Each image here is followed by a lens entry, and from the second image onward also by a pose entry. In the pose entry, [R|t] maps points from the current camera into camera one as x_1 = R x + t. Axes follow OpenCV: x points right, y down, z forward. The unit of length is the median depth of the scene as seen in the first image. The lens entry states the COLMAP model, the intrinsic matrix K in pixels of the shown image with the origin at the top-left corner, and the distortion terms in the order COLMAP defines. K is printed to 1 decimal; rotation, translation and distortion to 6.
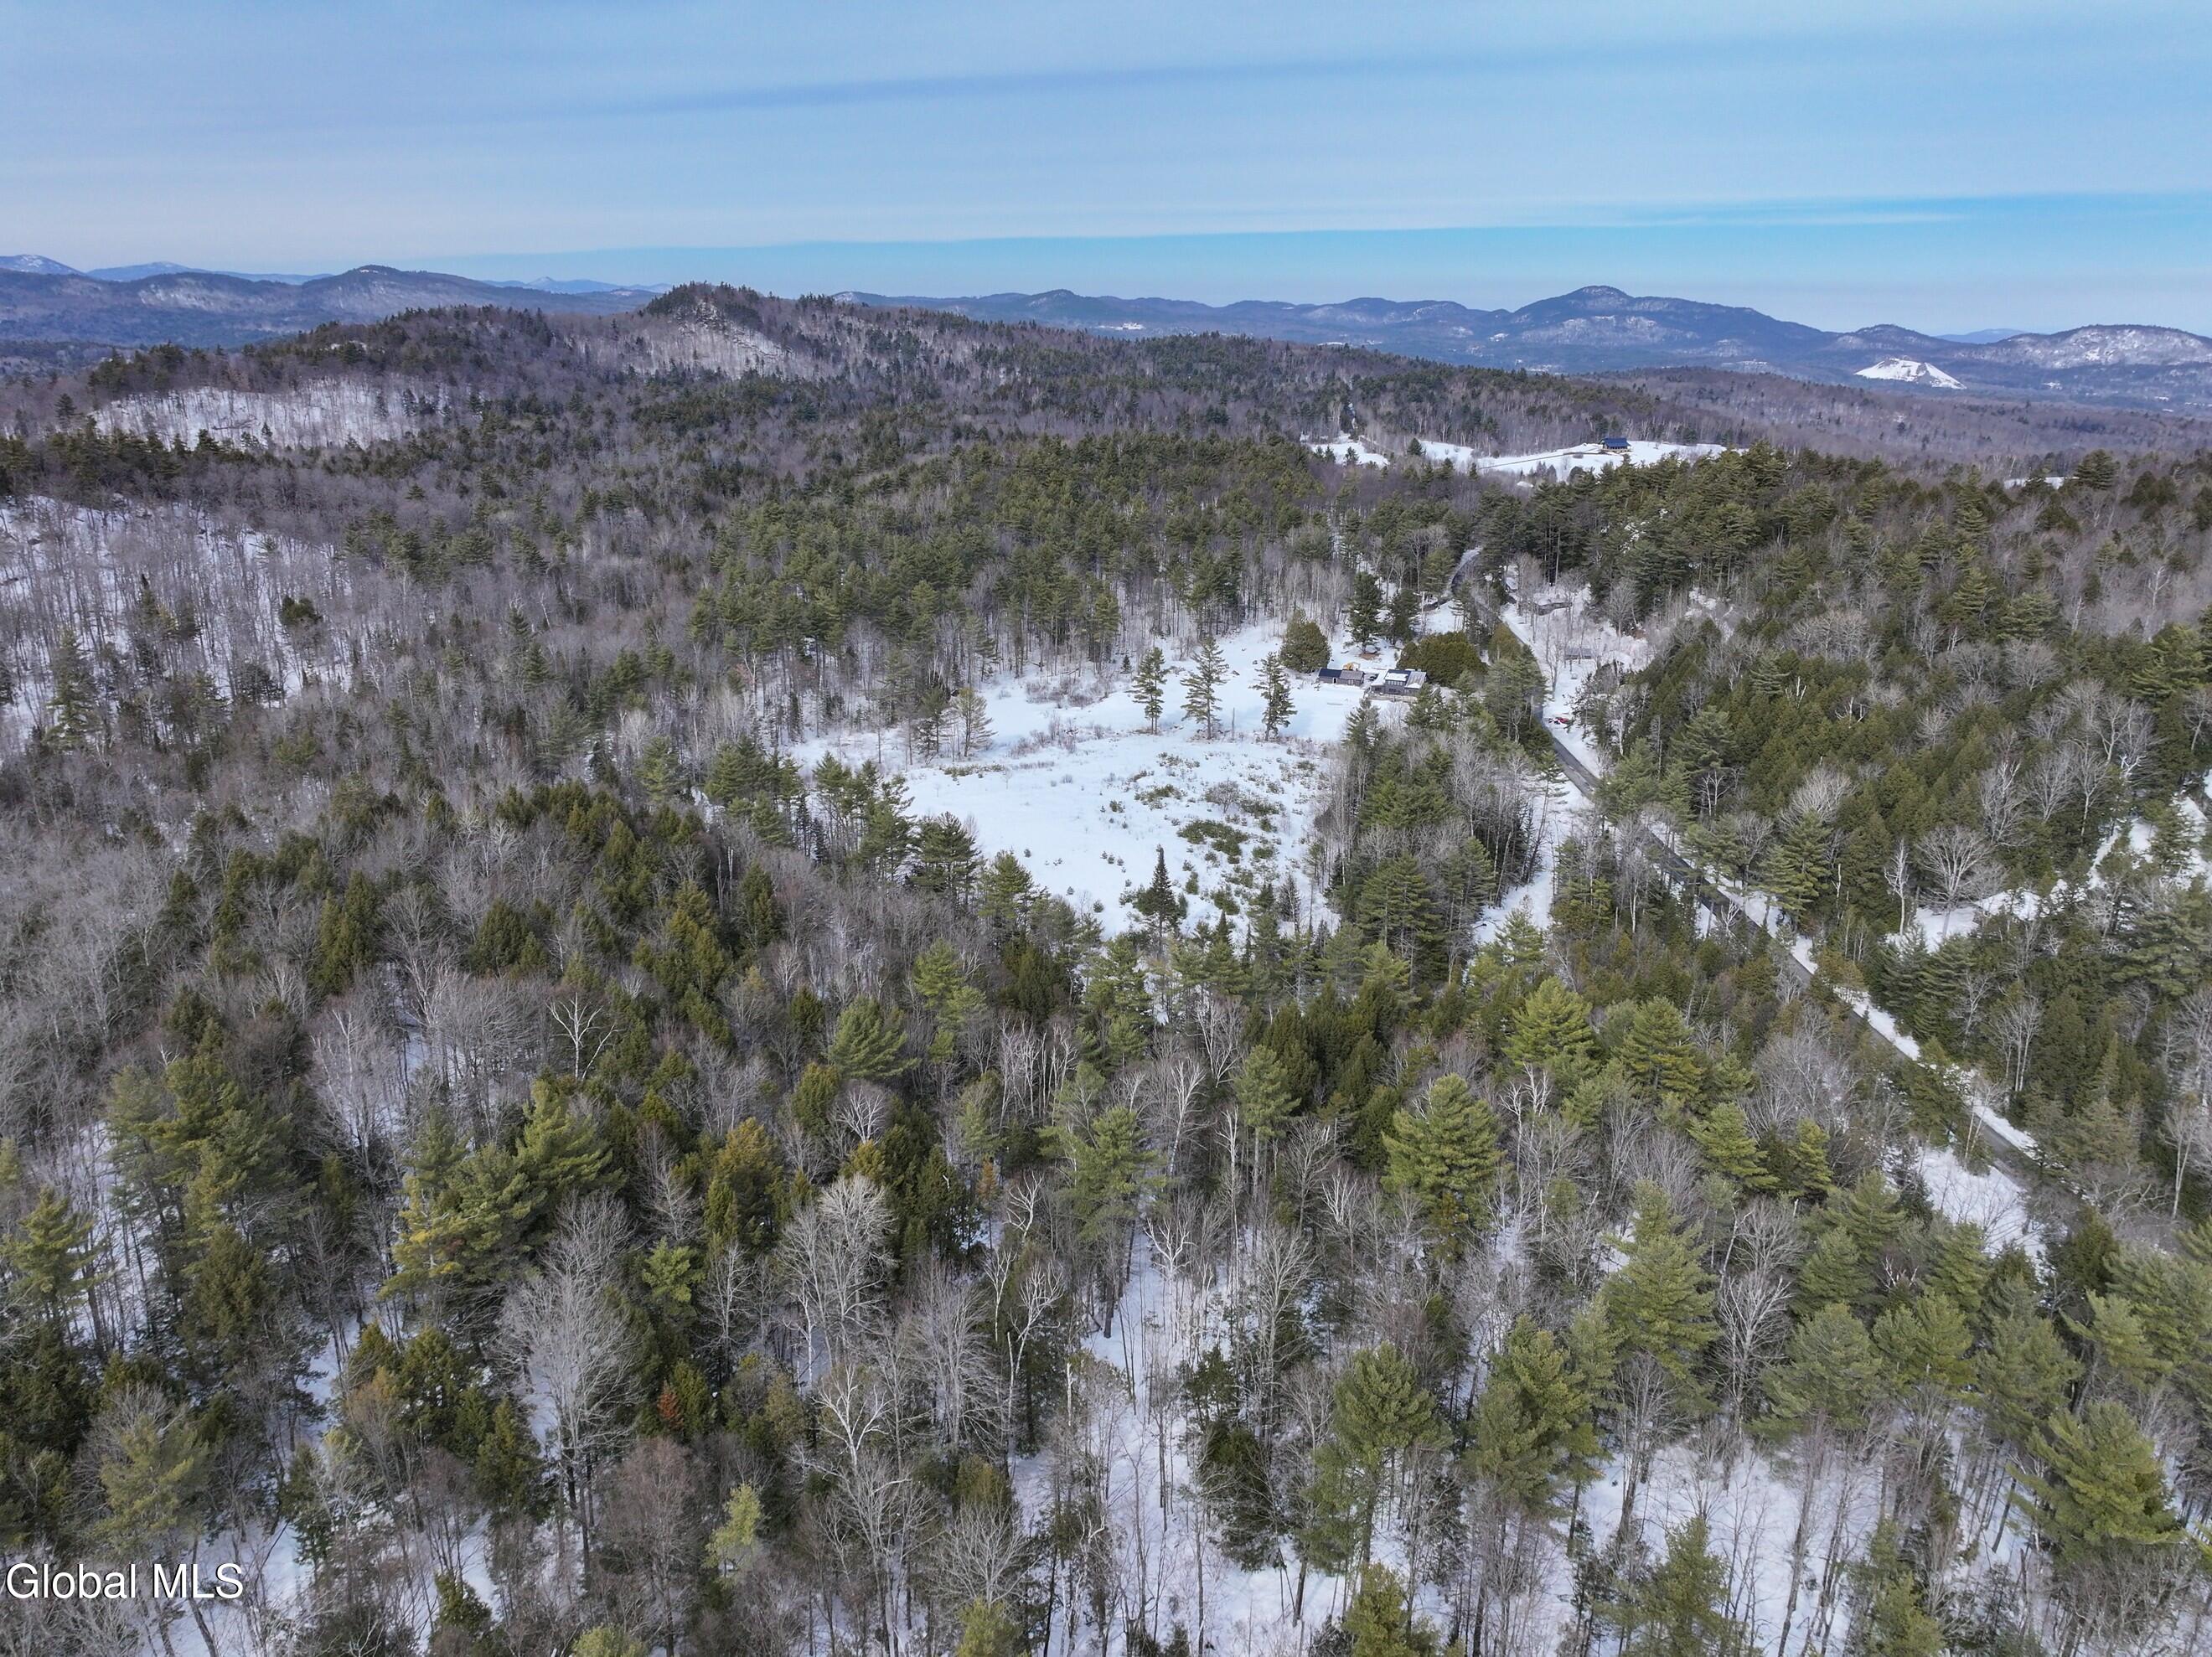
lens RADIAL K [[1531.7, 0, 1106.0], [0, 1531.7, 828.5], [0, 0, 1]] dist [0.010105, 0.004801]
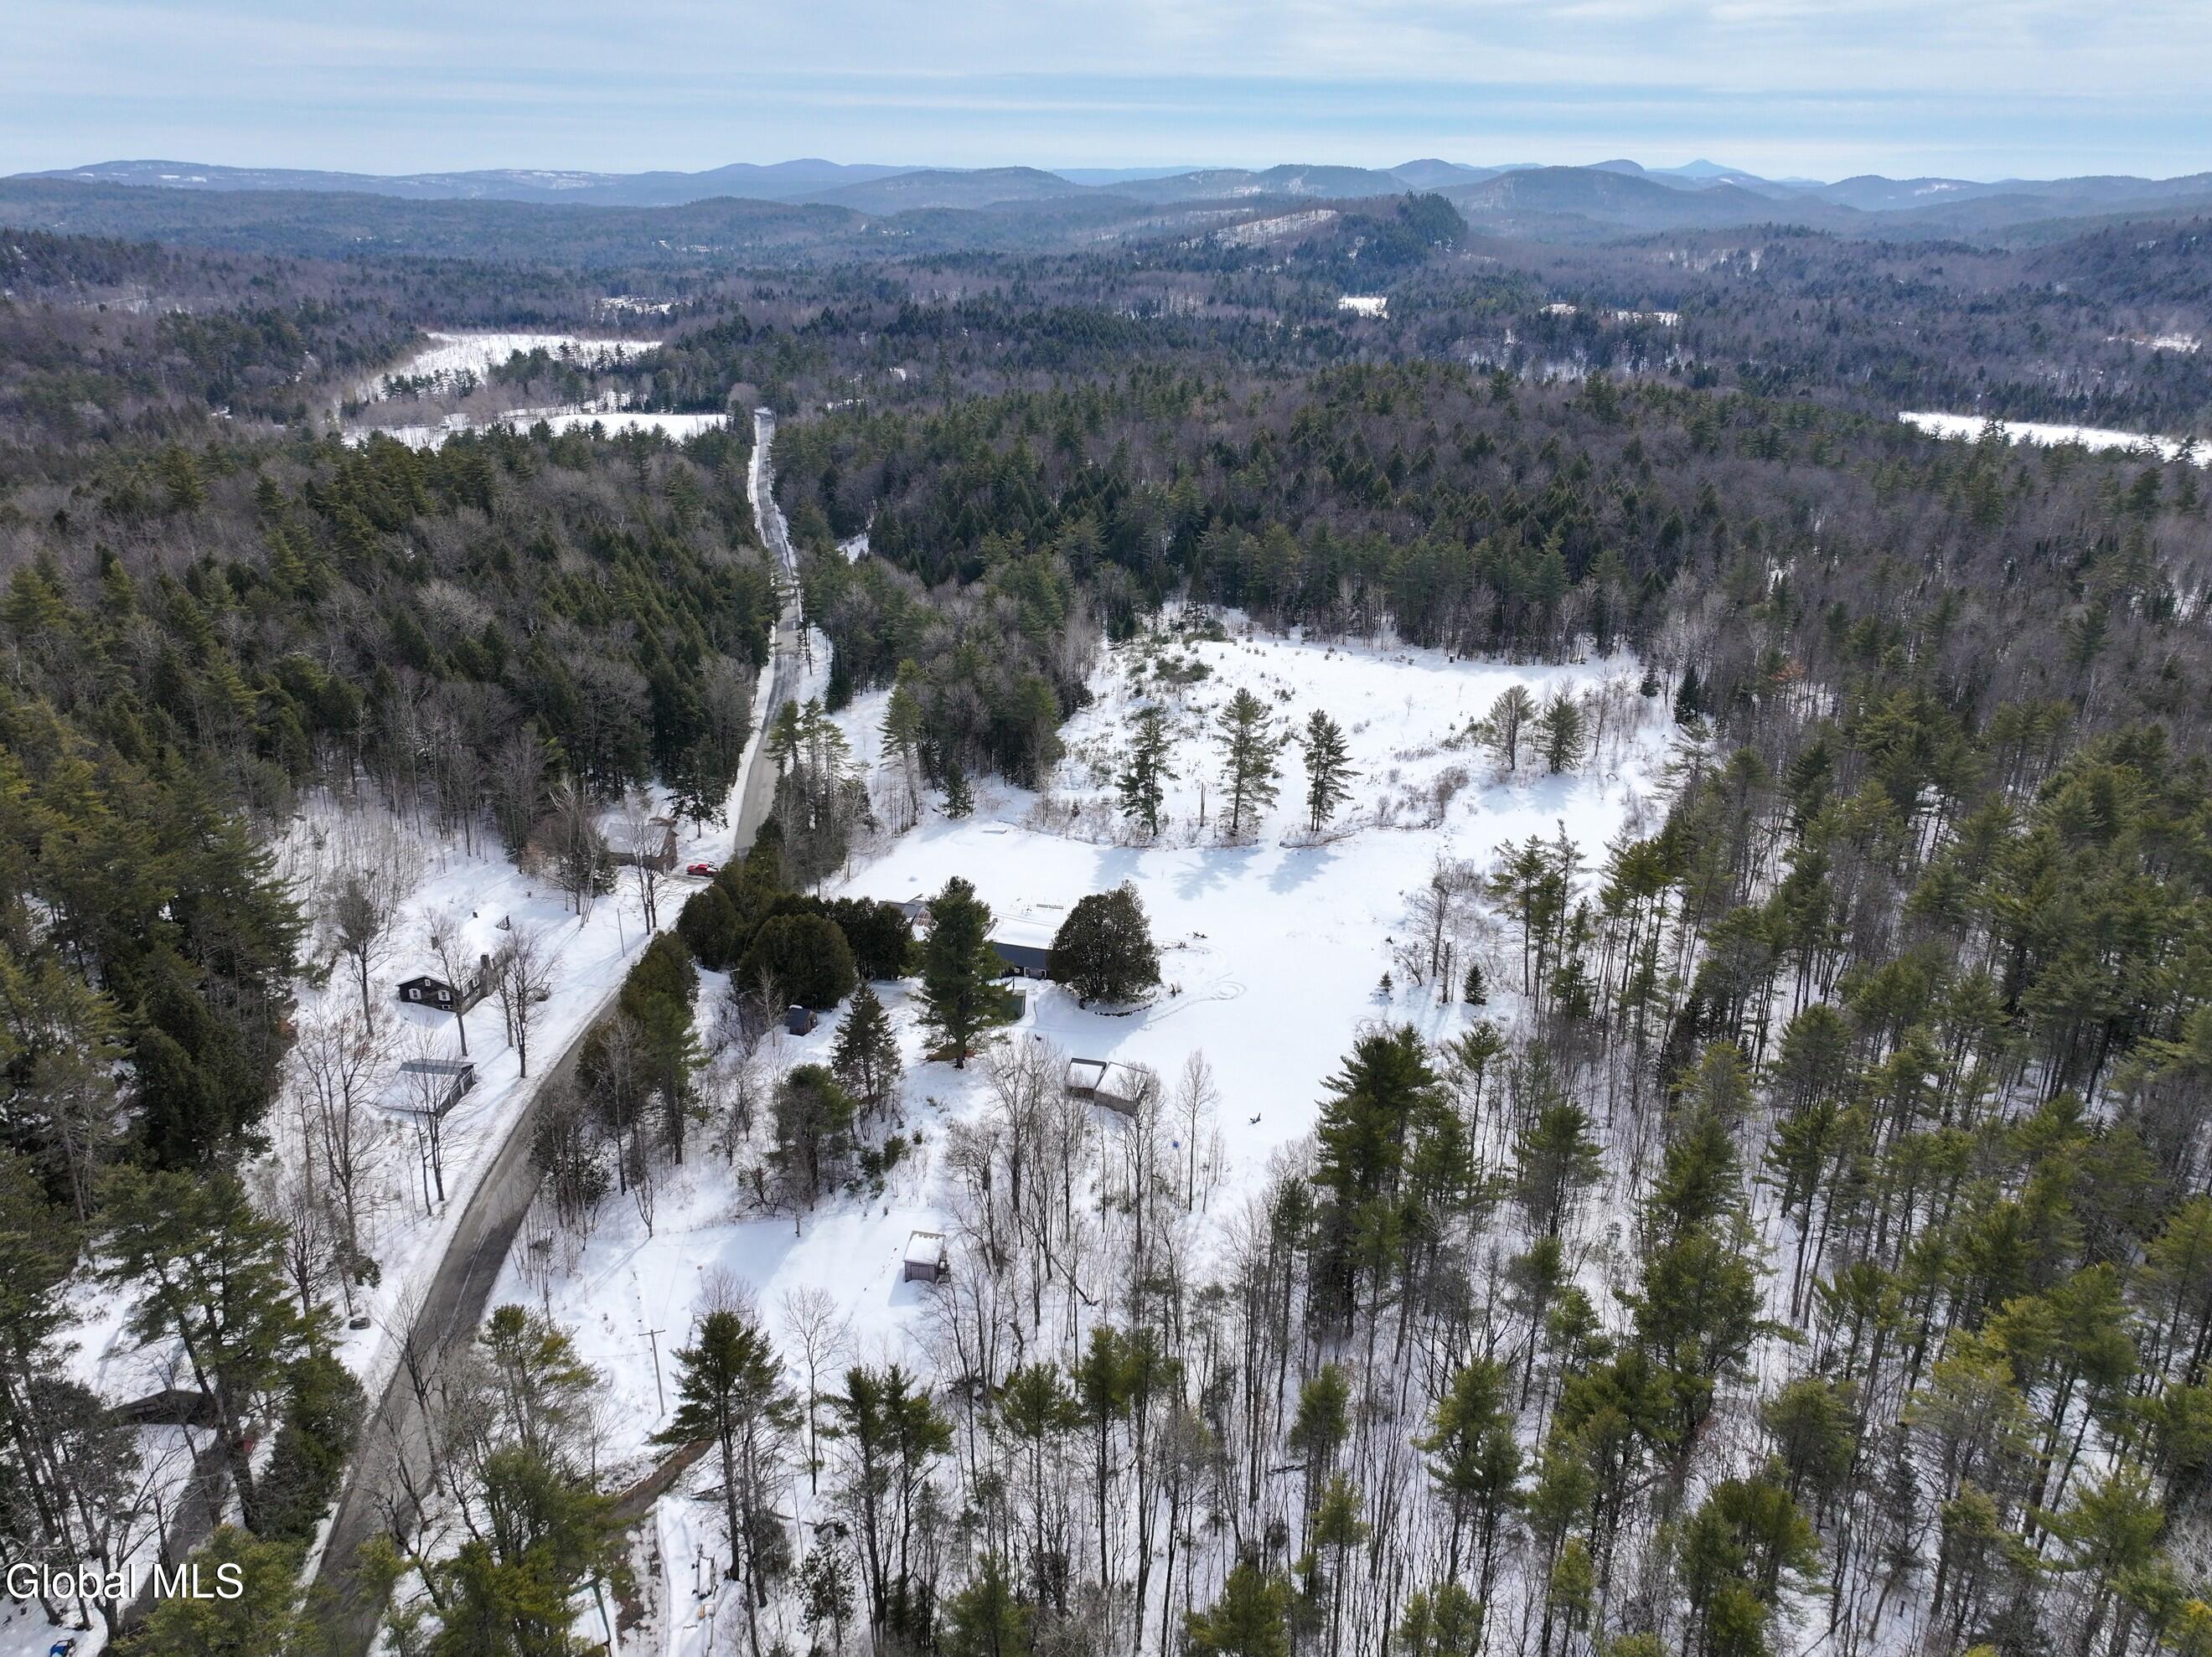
lens RADIAL K [[1545.5, 0, 1111.6], [0, 1545.5, 820.9], [0, 0, 1]] dist [-0.004723, 0.021040]
pose [[-0.991664, 0.032489, -0.124687, 0.138817], [-0.057299, 0.755553, 0.652577, -0.340451], [0.115409, 0.654281, -0.747393, 0.989547]]
